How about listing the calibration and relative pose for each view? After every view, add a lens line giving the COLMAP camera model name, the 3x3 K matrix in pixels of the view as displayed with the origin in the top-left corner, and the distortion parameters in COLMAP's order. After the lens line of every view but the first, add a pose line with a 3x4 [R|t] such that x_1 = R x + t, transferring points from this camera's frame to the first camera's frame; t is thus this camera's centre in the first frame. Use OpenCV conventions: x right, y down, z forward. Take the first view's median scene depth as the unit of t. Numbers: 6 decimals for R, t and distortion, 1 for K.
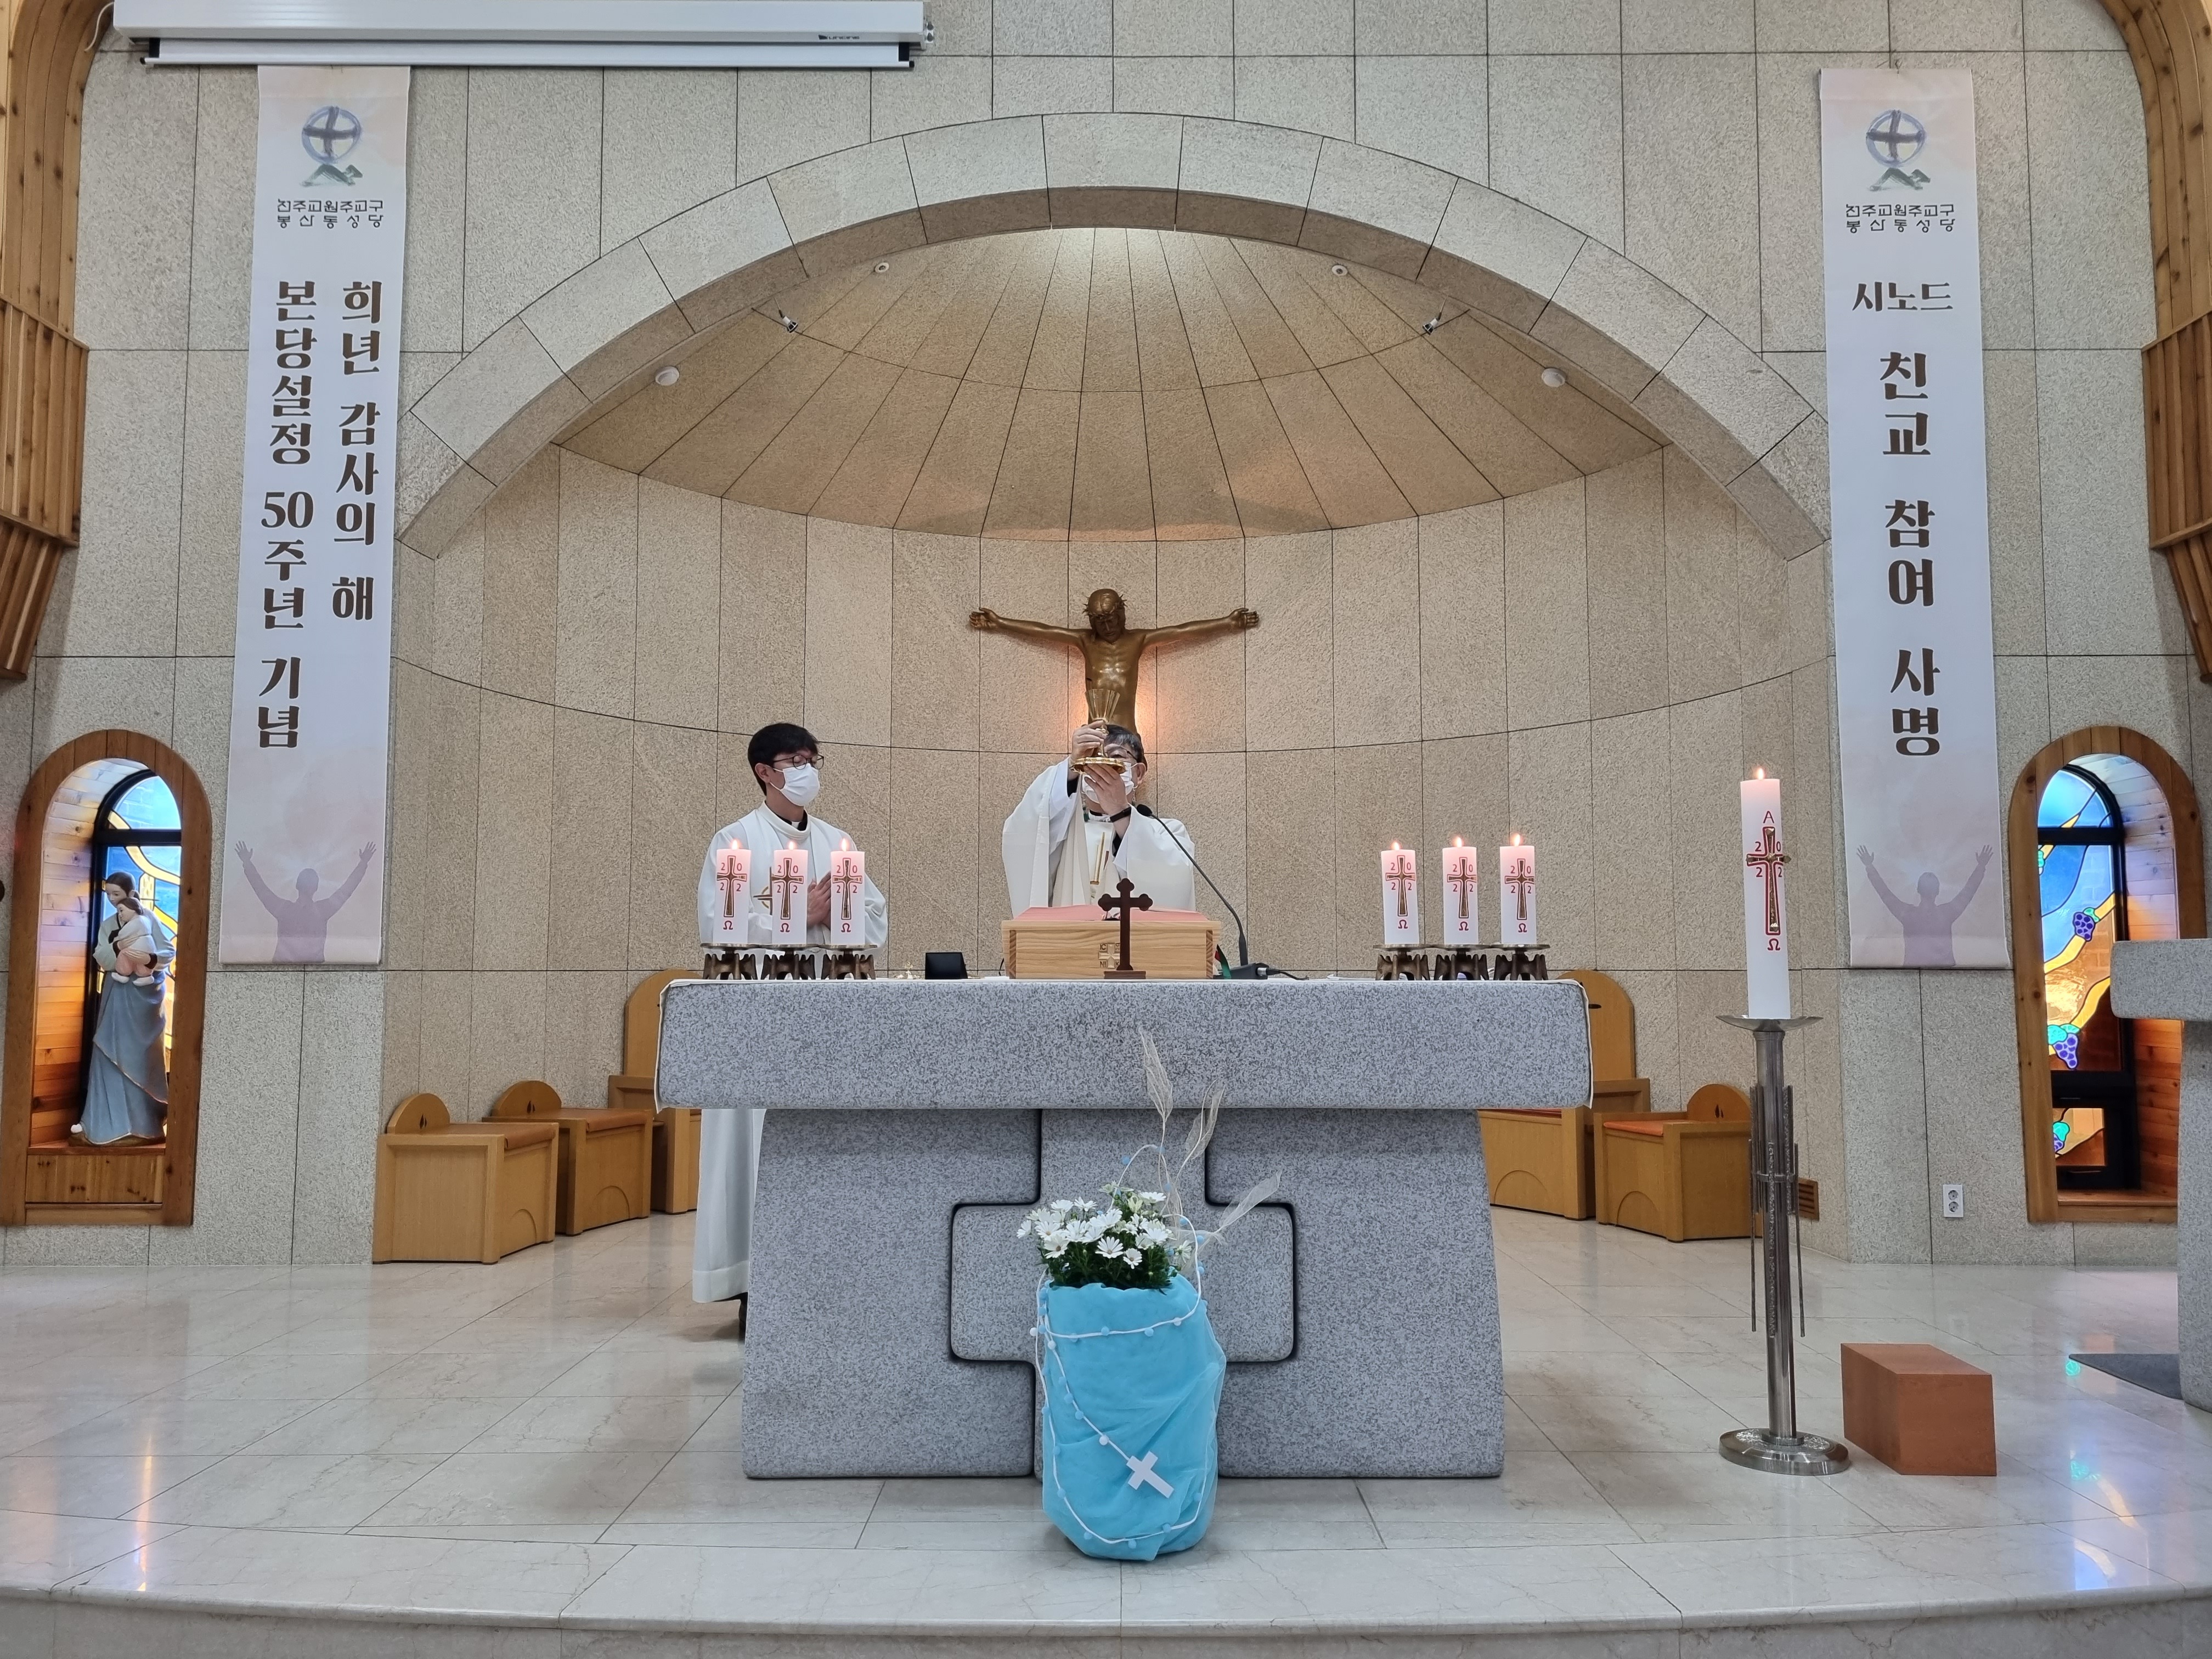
lens RADIAL K [[1685.0, 0, 1113.2], [0, 1685.0, 850.8], [0, 0, 1]] dist [0.043220, -0.004454]
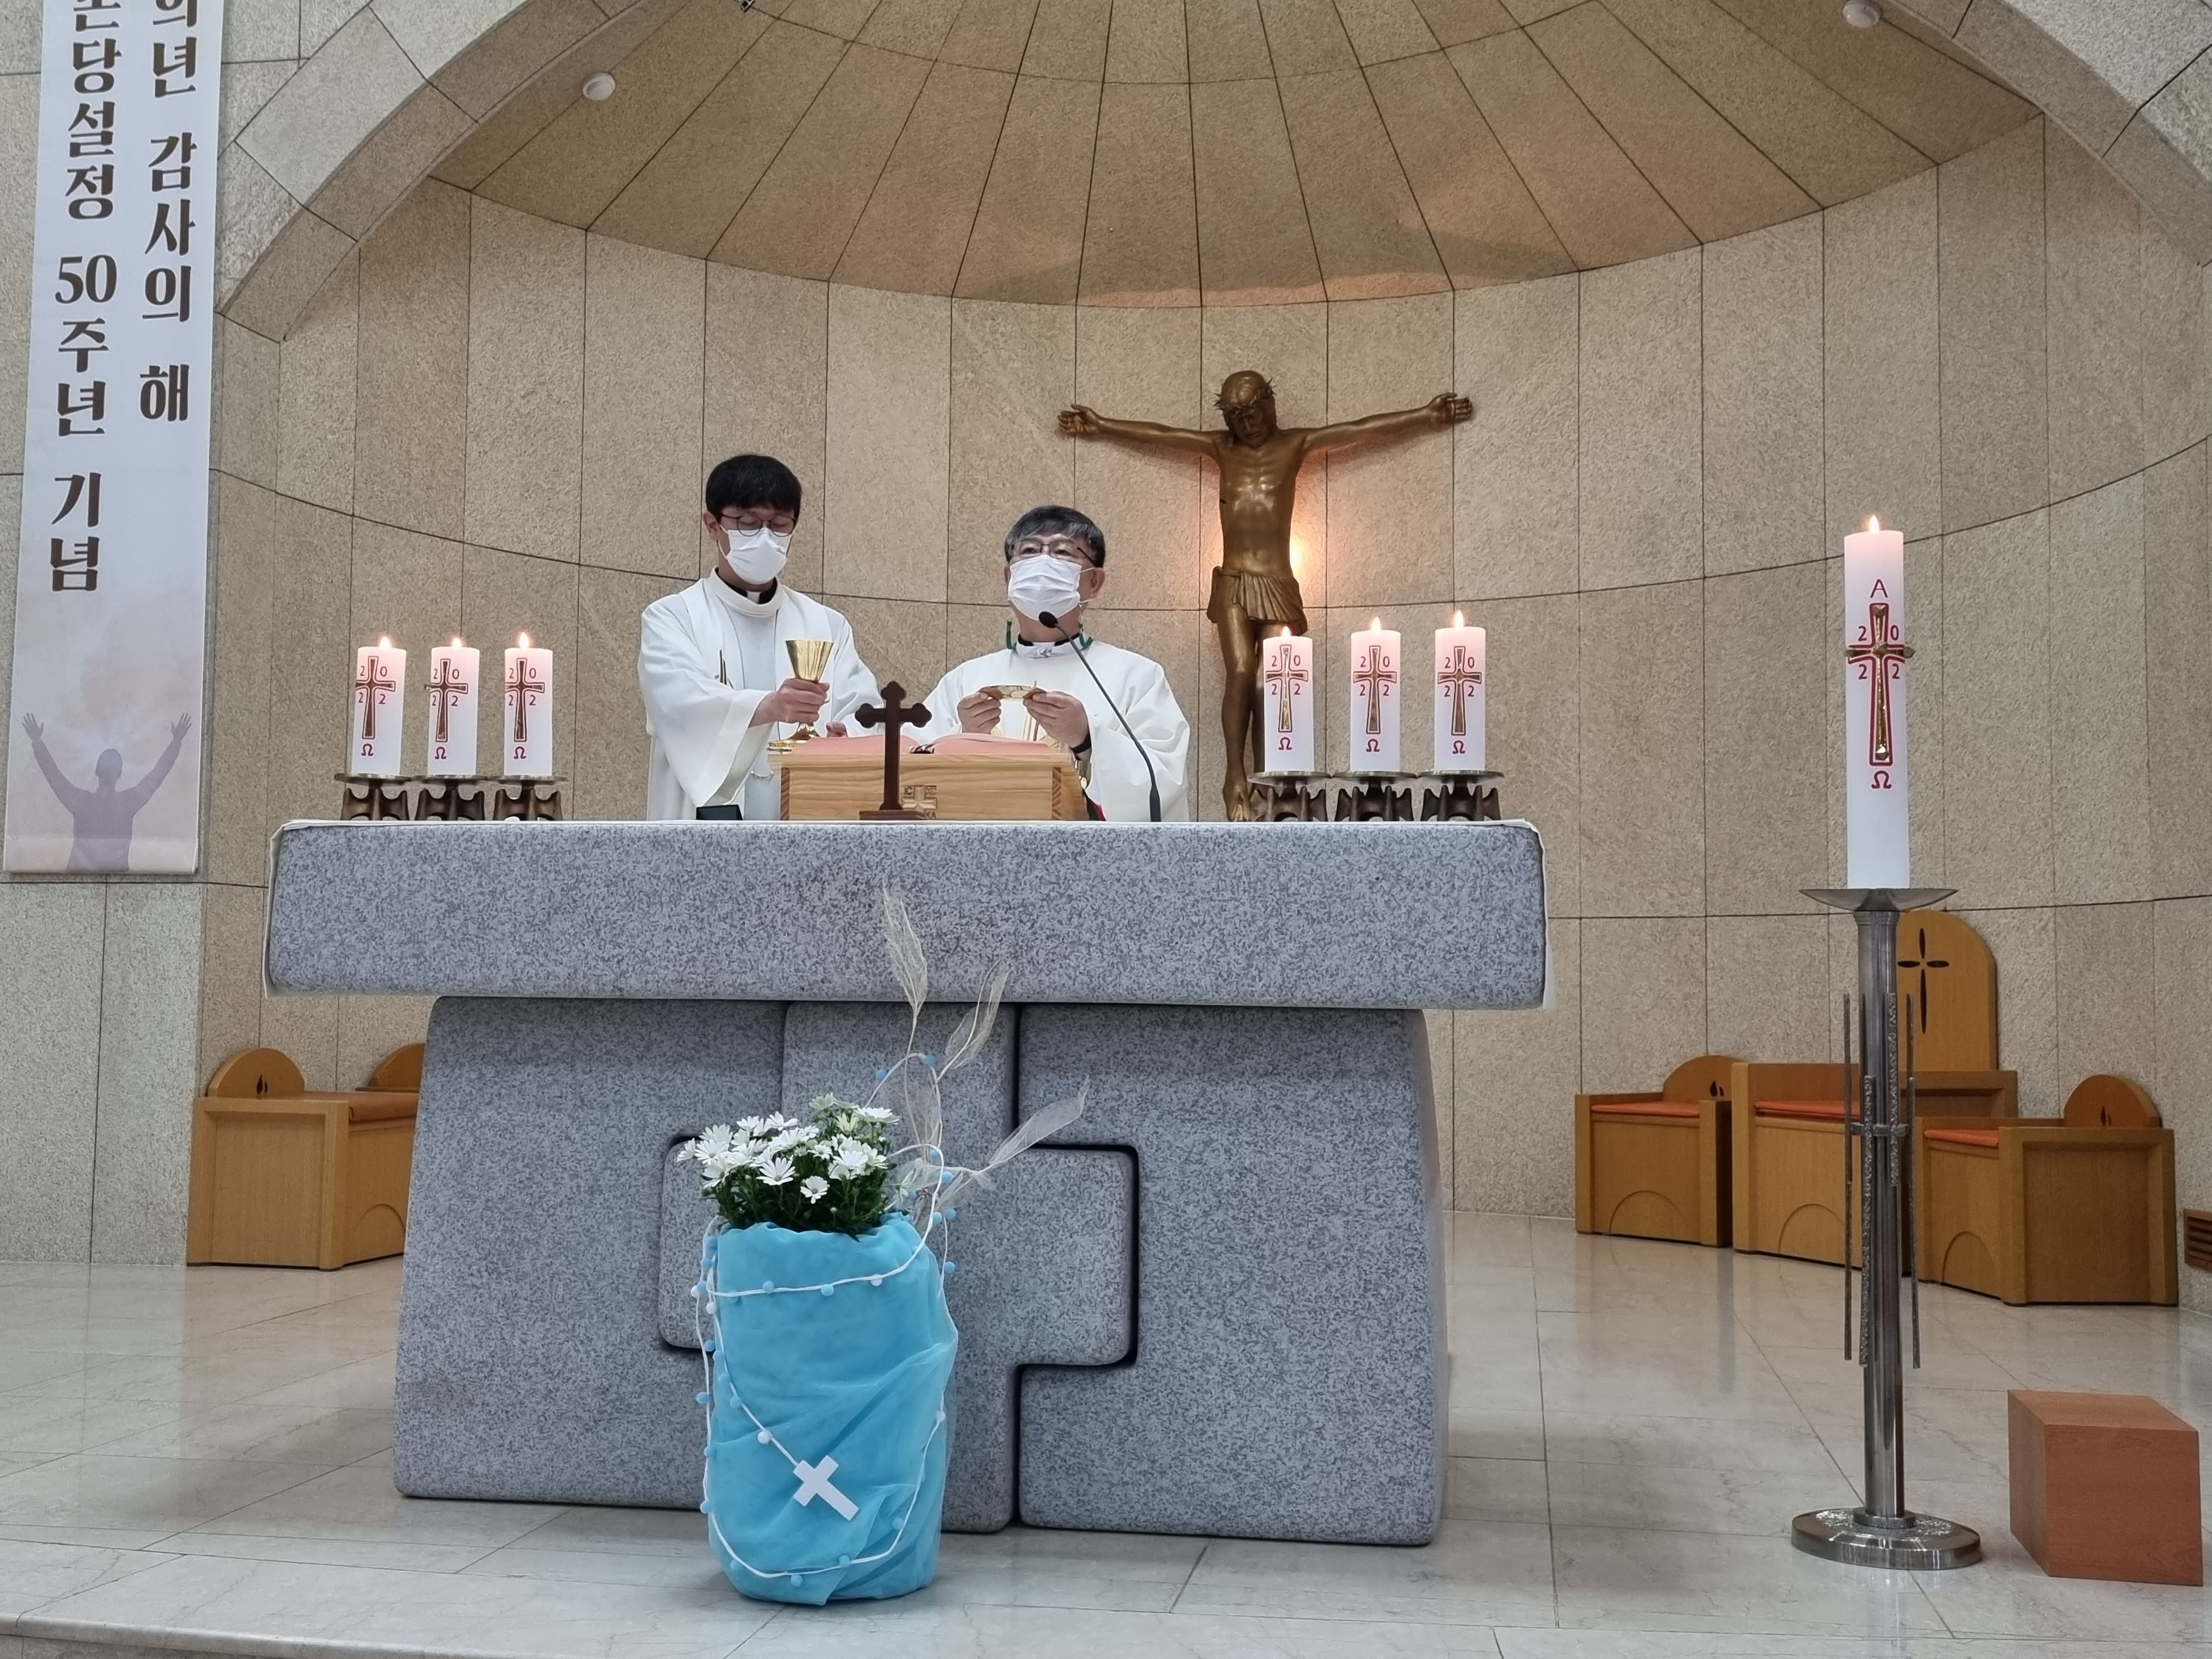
lens RADIAL K [[2385.9, 0, 1076.1], [0, 2385.9, 843.3], [0, 0, 1]] dist [0.050798, -0.026421]
pose [[0.984471, 0.000842, -0.175546, 0.143915], [0.001455, 0.999915, 0.012956, 0.039657], [0.175542, -0.013010, 0.984386, 0.012860]]
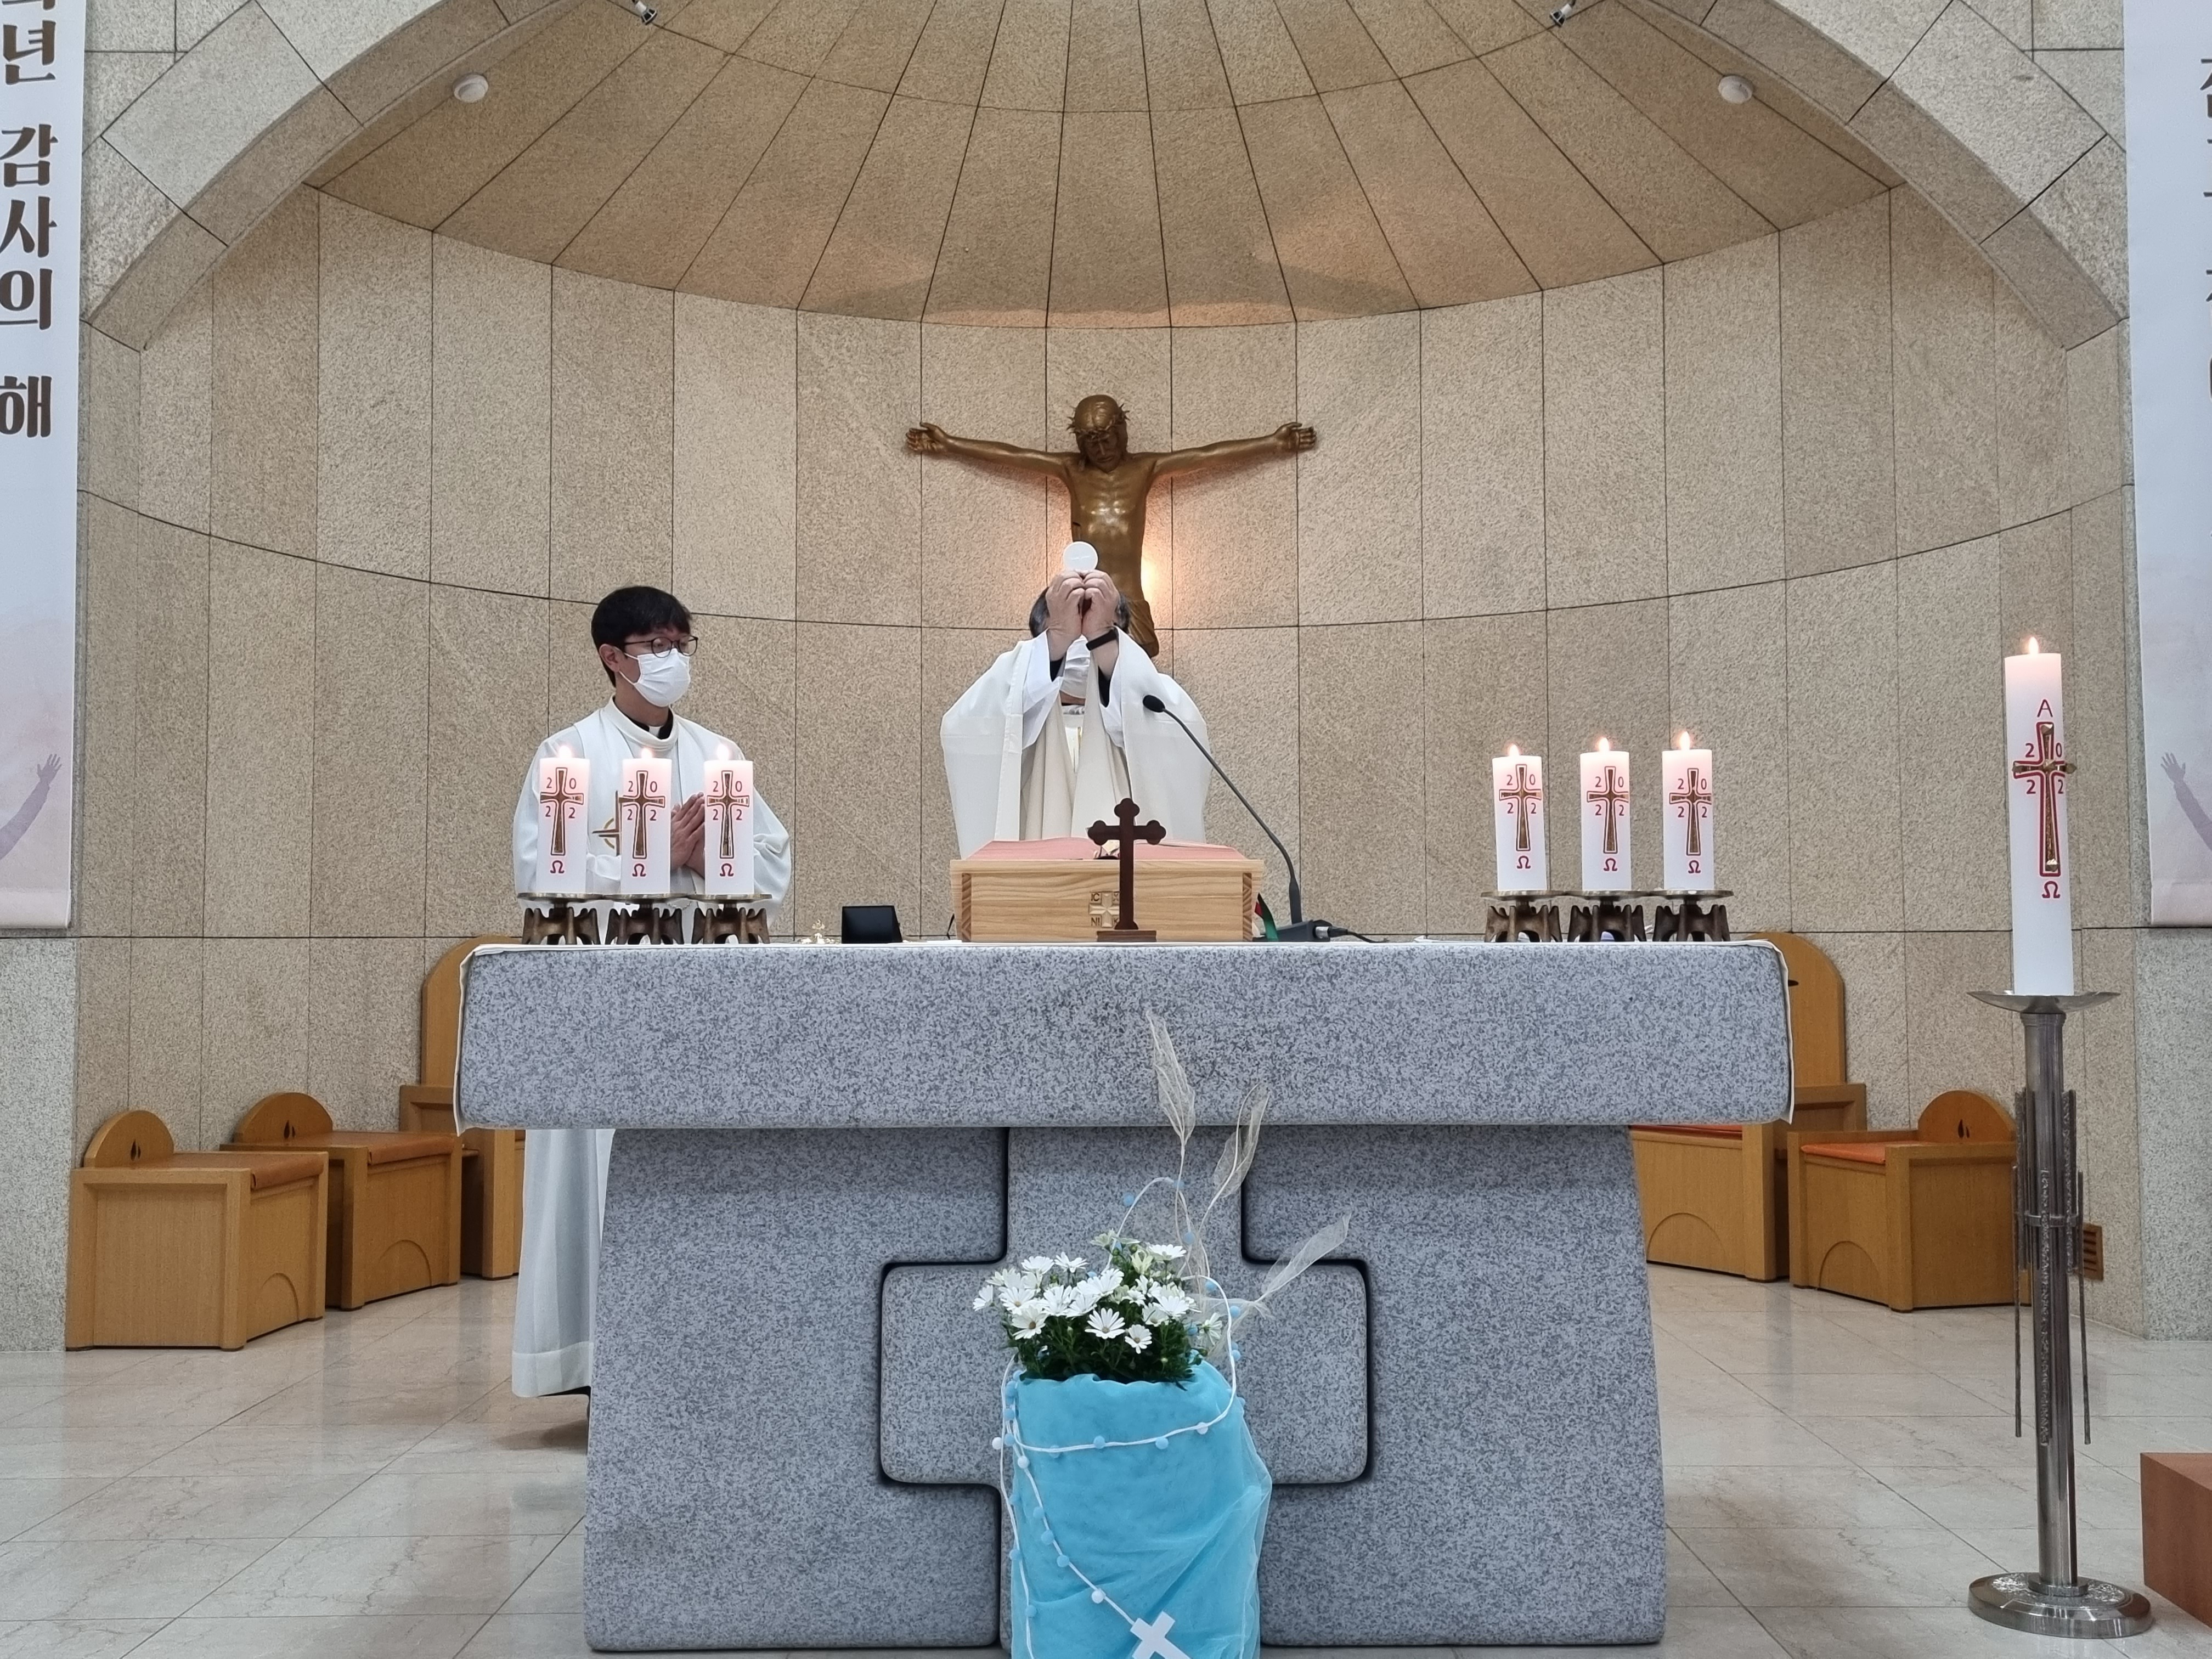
lens RADIAL K [[2355.4, 0, 1129.2], [0, 2355.4, 832.6], [0, 0, 1]] dist [0.044989, -0.010045]
pose [[0.999970, -0.003147, 0.007023, 0.000709], [0.002964, 0.999663, 0.025785, 0.003044], [-0.007102, -0.025764, 0.999643, 0.013257]]
